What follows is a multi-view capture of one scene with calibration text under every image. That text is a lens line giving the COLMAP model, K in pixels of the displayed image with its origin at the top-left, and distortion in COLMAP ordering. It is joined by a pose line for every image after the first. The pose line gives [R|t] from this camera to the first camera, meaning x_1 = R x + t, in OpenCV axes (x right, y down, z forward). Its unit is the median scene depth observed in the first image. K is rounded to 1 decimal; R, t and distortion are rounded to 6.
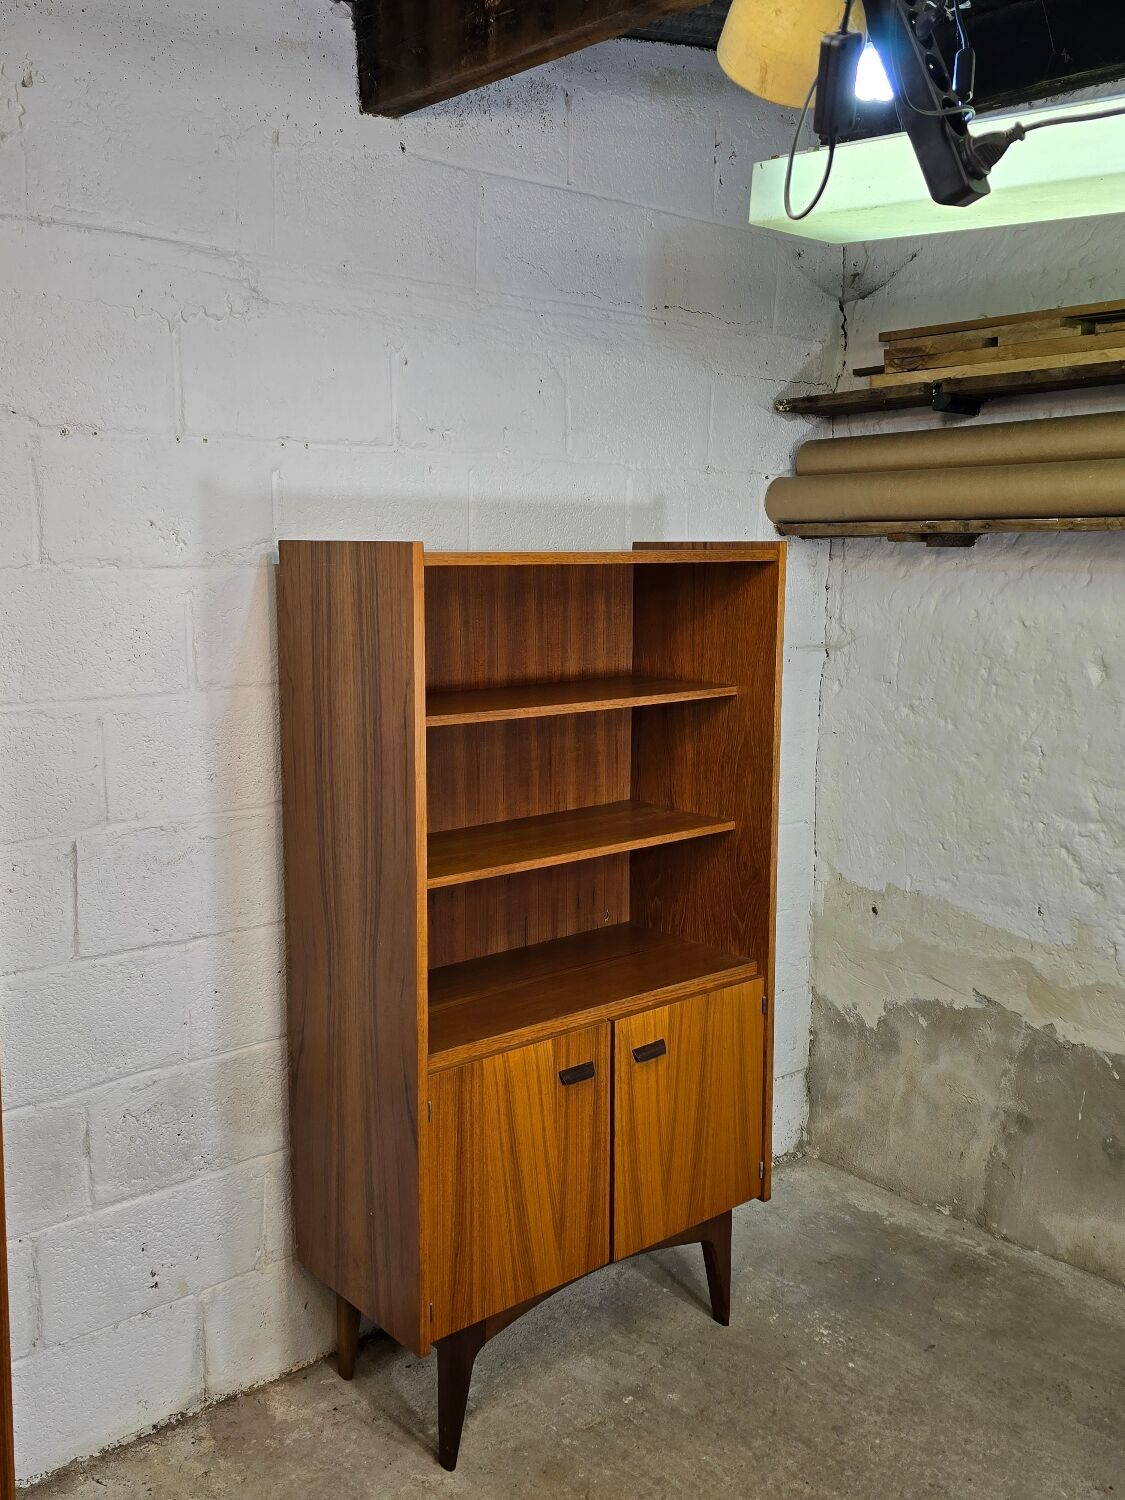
lens RADIAL K [[1375.0, 0, 552.5], [0, 1375.0, 745.0], [0, 0, 1]] dist [0.080792, -0.098983]
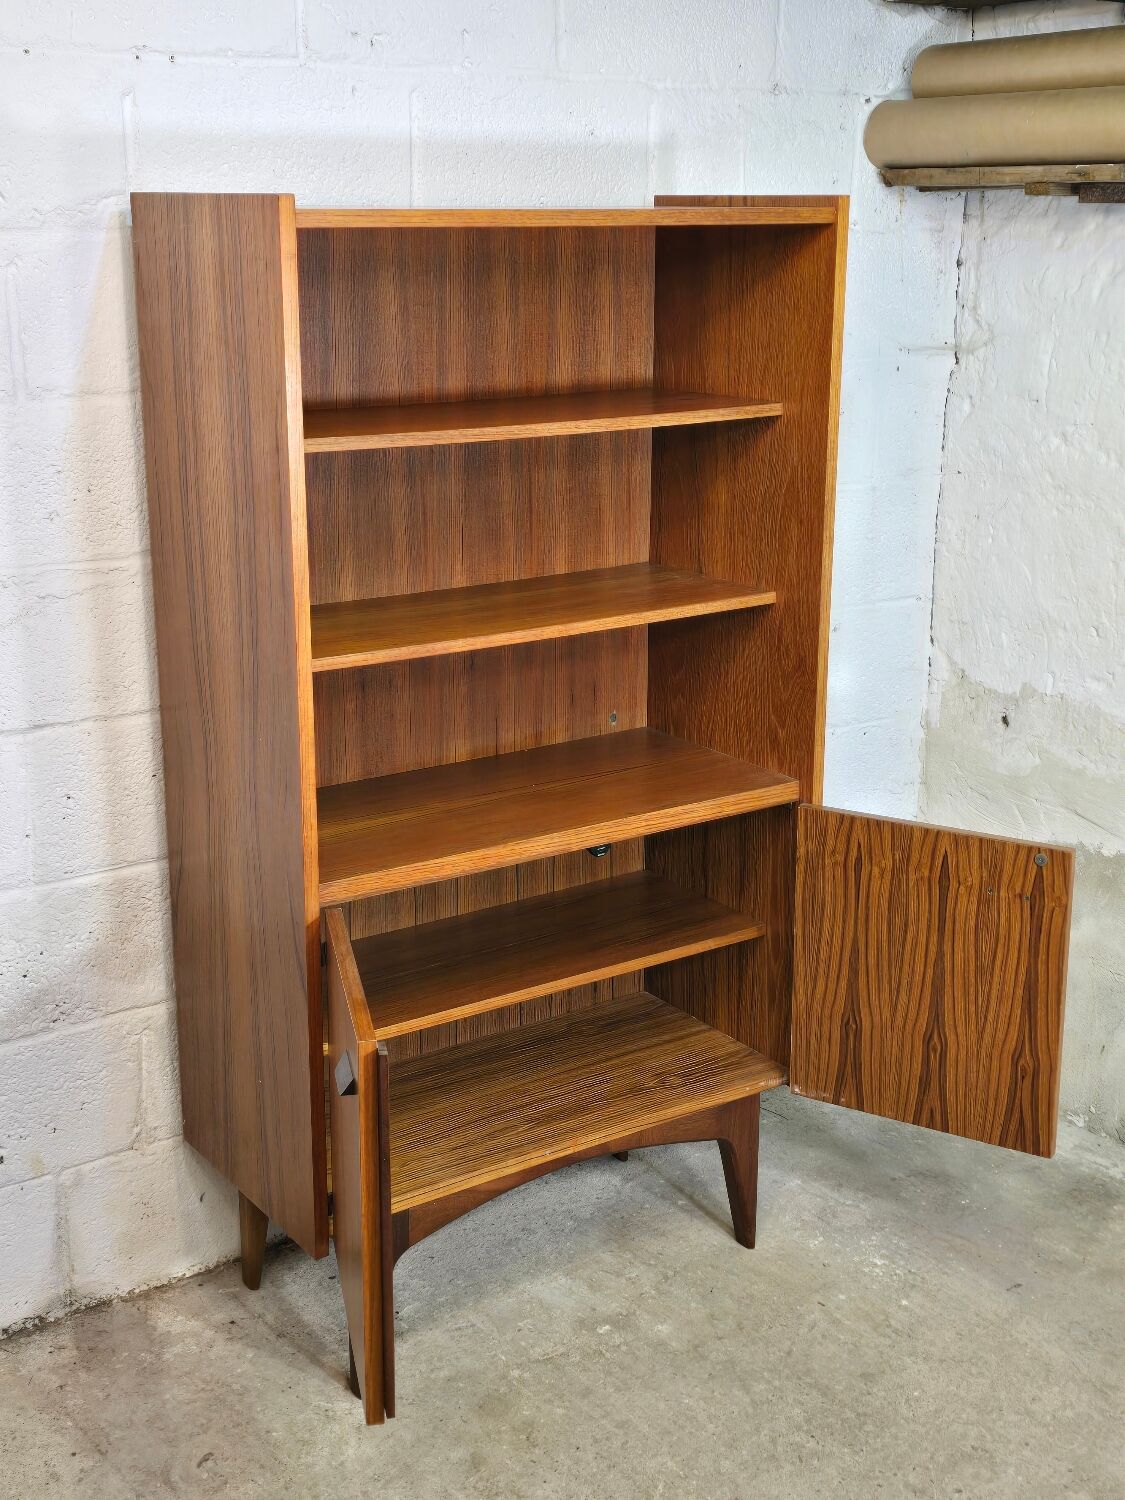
lens RADIAL K [[1942.8, 0, 563.1], [0, 1942.8, 738.0], [0, 0, 1]] dist [0.126797, -0.282433]
pose [[0.996245, 0.022944, -0.083478, 0.113860], [-0.012624, 0.992435, 0.122123, 0.008526], [0.085648, -0.120610, 0.988998, -0.045132]]
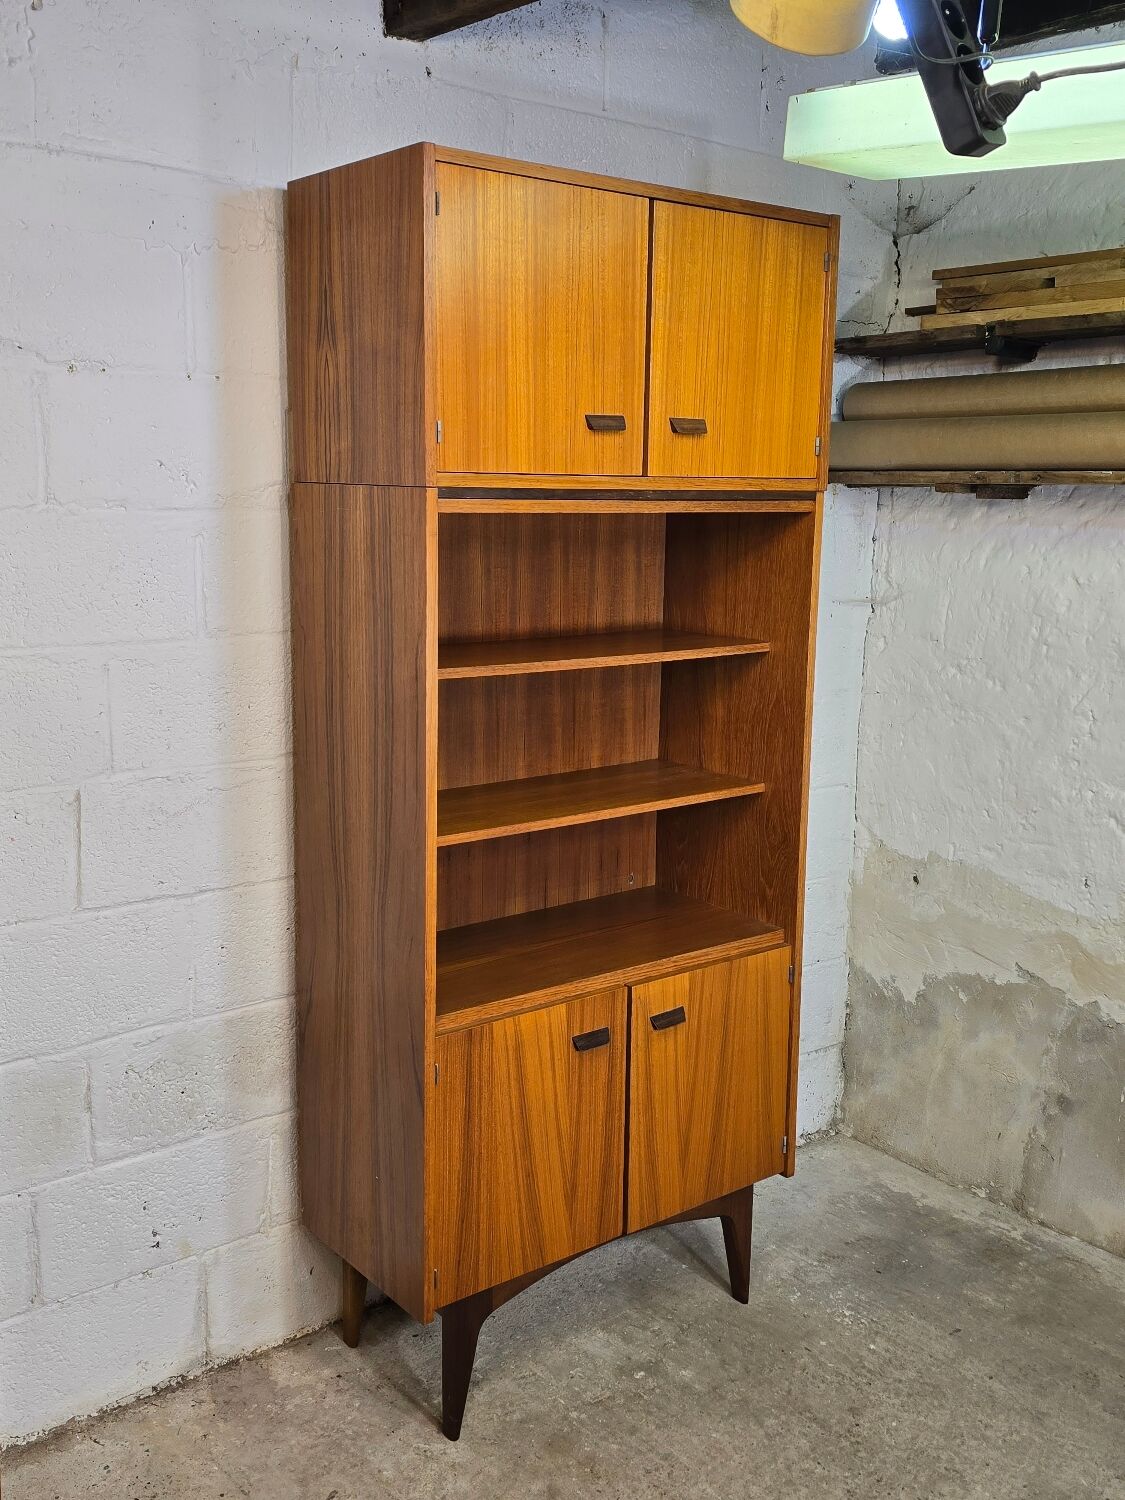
lens RADIAL K [[1472.4, 0, 573.3], [0, 1472.4, 730.0], [0, 0, 1]] dist [0.084435, -0.111483]
pose [[0.999607, 0.018879, -0.020717, 0.020875], [-0.018434, 0.999600, 0.021443, -0.001286], [0.021113, -0.021053, 0.999555, -0.030129]]
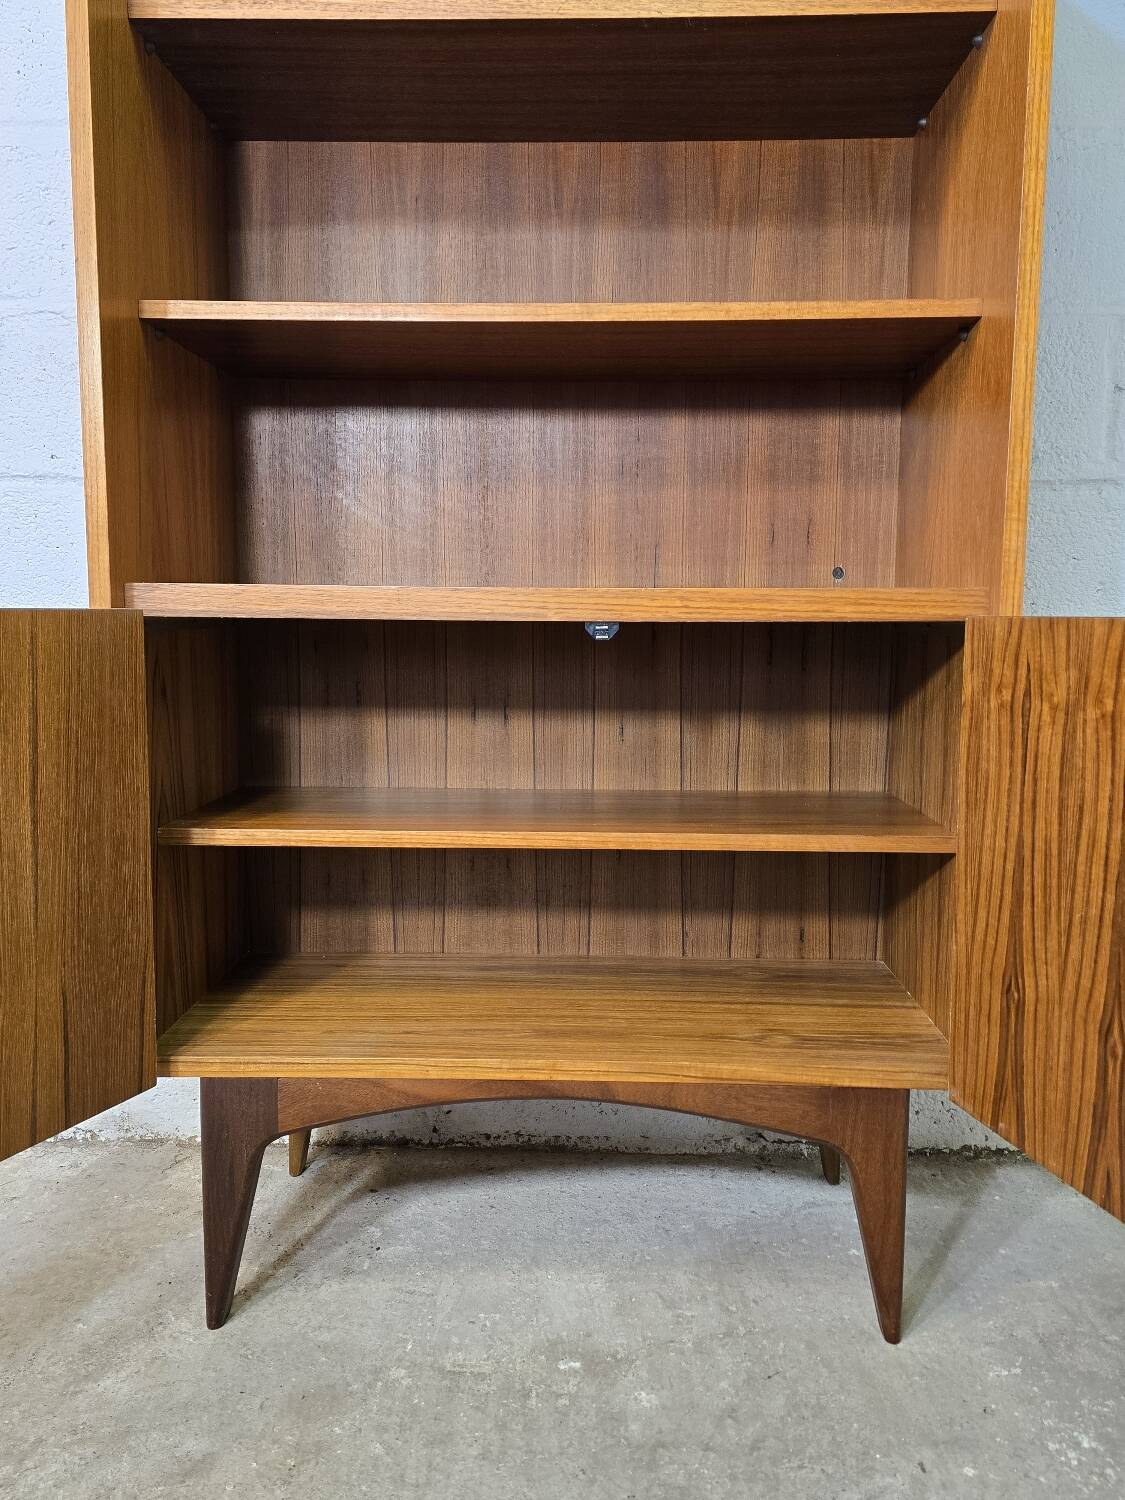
lens RADIAL K [[1224.3, 0, 561.6], [0, 1224.3, 744.6], [0, 0, 1]] dist [0.059589, -0.055615]
pose [[0.748440, 0.075556, -0.658884, 0.334701], [-0.101712, 0.994813, -0.001460, 0.236560], [0.655356, 0.068109, 0.752243, 0.624620]]
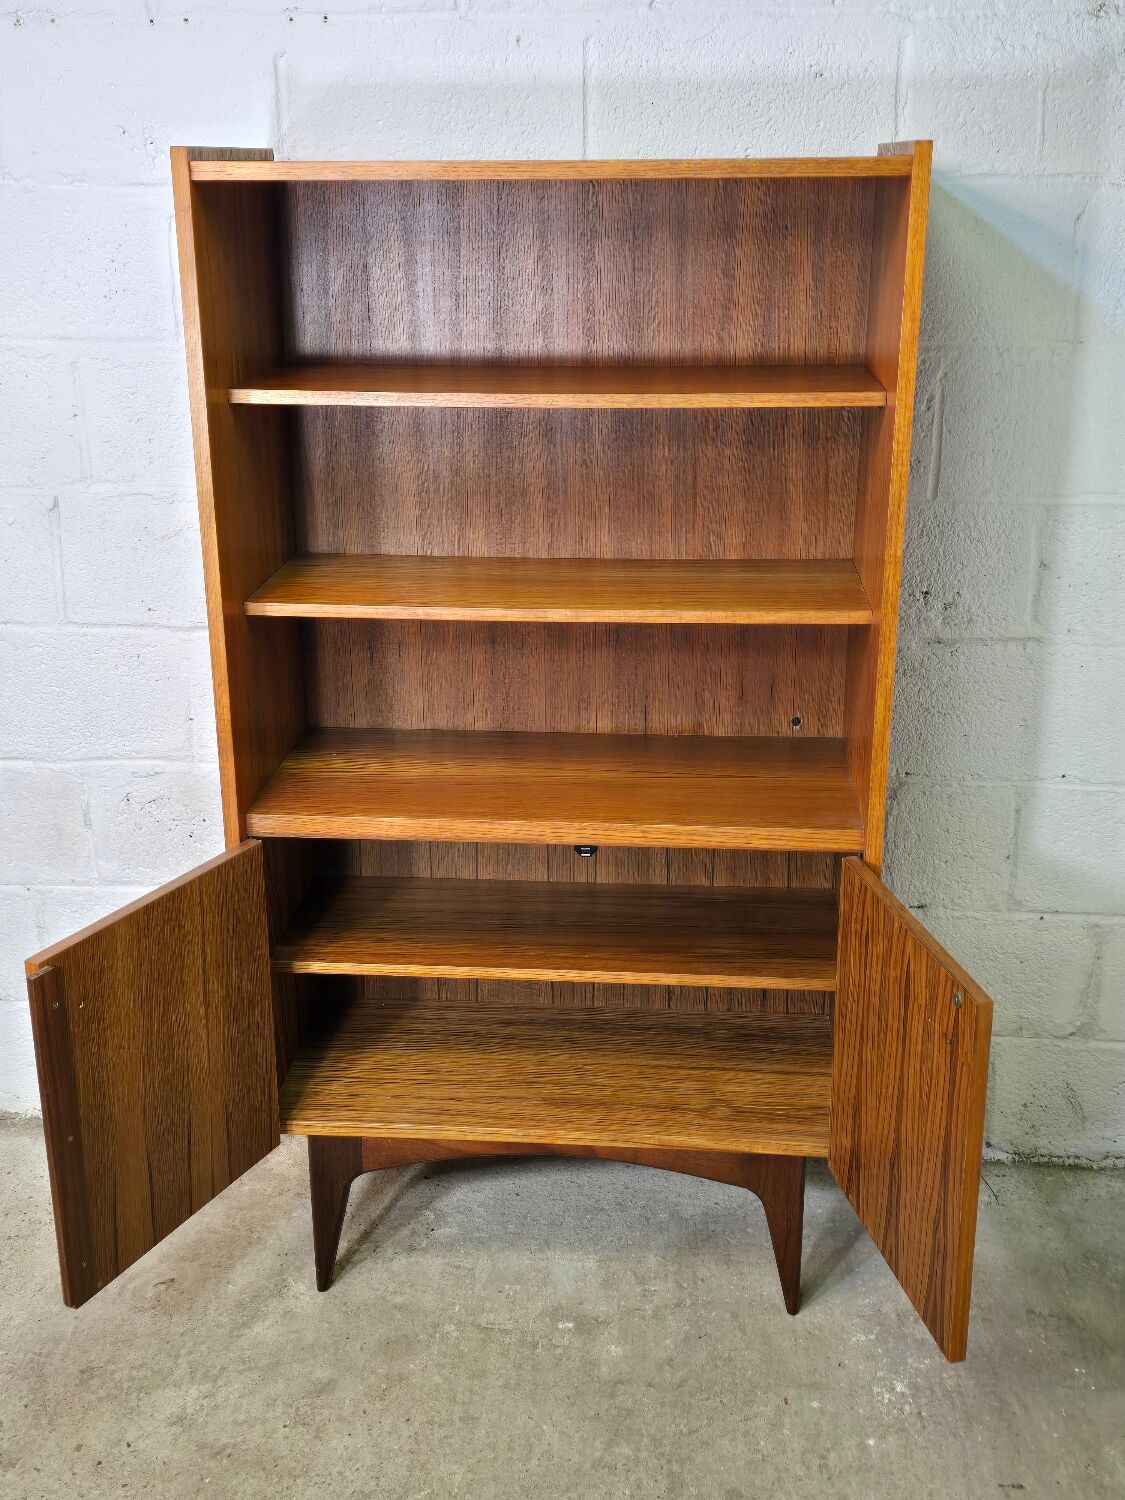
lens RADIAL K [[1669.4, 0, 551.4], [0, 1669.4, 750.3], [0, 0, 1]] dist [0.092774, -0.131791]
pose [[0.709833, 0.226094, -0.667097, 0.586881], [-0.096066, 0.969309, 0.226301, -0.045060], [0.697789, -0.096551, 0.709767, 0.361841]]
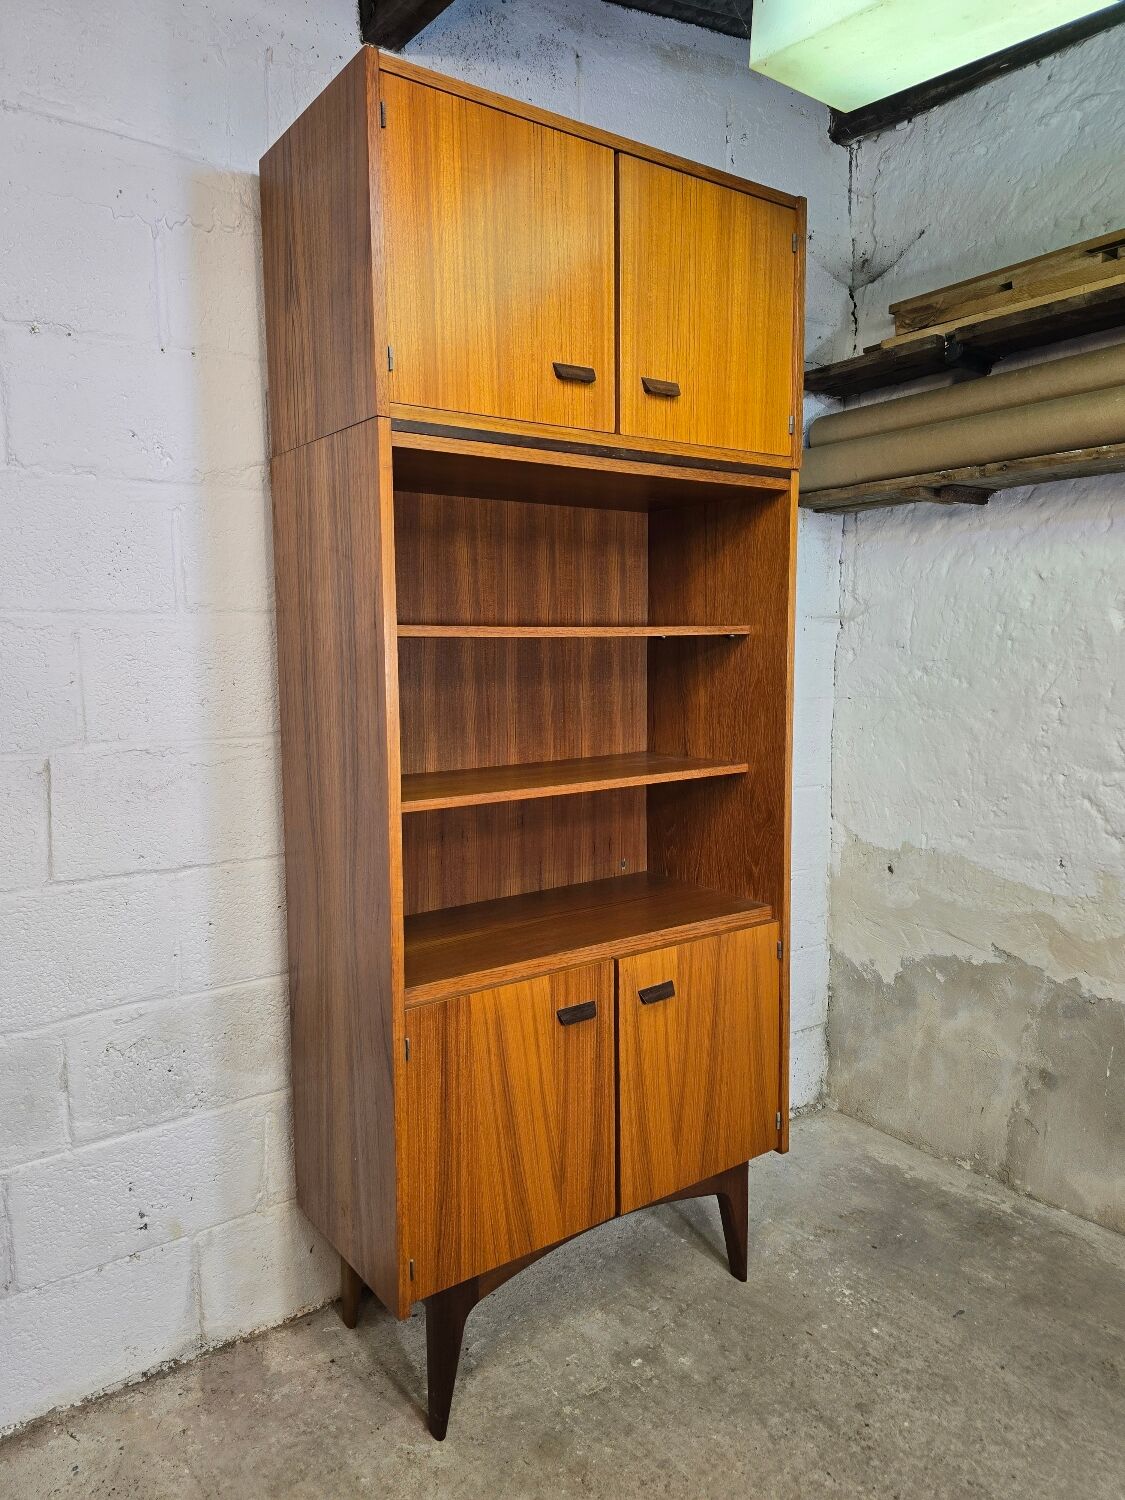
lens RADIAL K [[1027.6, 0, 556.4], [0, 1027.6, 747.8], [0, 0, 1]] dist [0.050666, -0.044590]
pose [[0.997332, -0.002956, -0.072935, 0.051836], [-0.000119, 0.999112, -0.042129, 0.079630], [0.072995, 0.042026, 0.996446, 0.267154]]
